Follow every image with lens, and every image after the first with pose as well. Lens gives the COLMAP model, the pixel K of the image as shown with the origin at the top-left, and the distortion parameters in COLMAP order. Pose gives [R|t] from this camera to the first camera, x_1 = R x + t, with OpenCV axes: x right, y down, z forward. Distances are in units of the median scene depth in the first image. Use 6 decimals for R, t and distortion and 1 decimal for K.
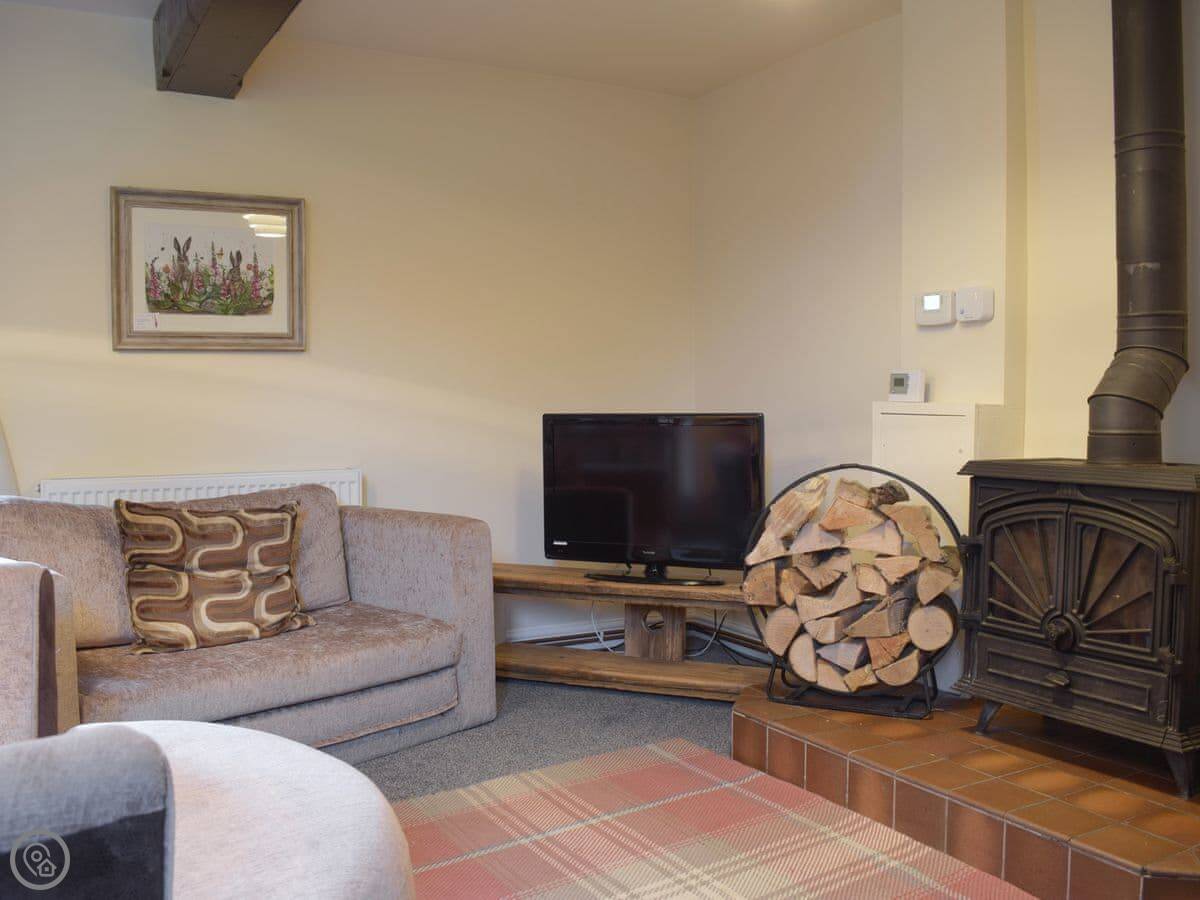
lens RADIAL K [[1090.6, 0, 562.3], [0, 1090.6, 449.8], [0, 0, 1]] dist [-0.072323, -0.002372]
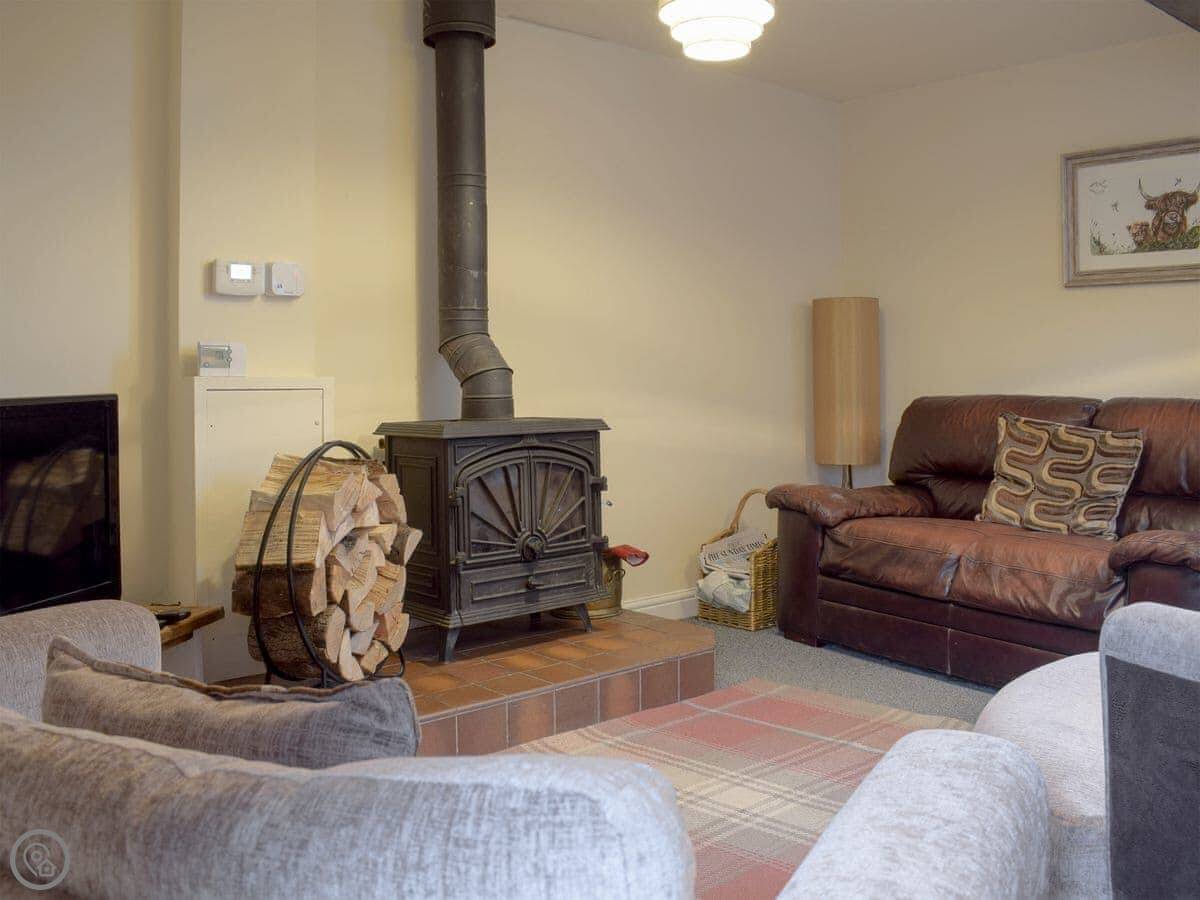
lens RADIAL K [[1085.8, 0, 602.9], [0, 1085.8, 427.8], [0, 0, 1]] dist [-0.065538, -0.136821]
pose [[-0.211985, -0.042275, 0.976358, -0.586258], [0.055461, 0.996933, 0.055208, -0.031331], [-0.975698, 0.065853, -0.208990, 0.811494]]
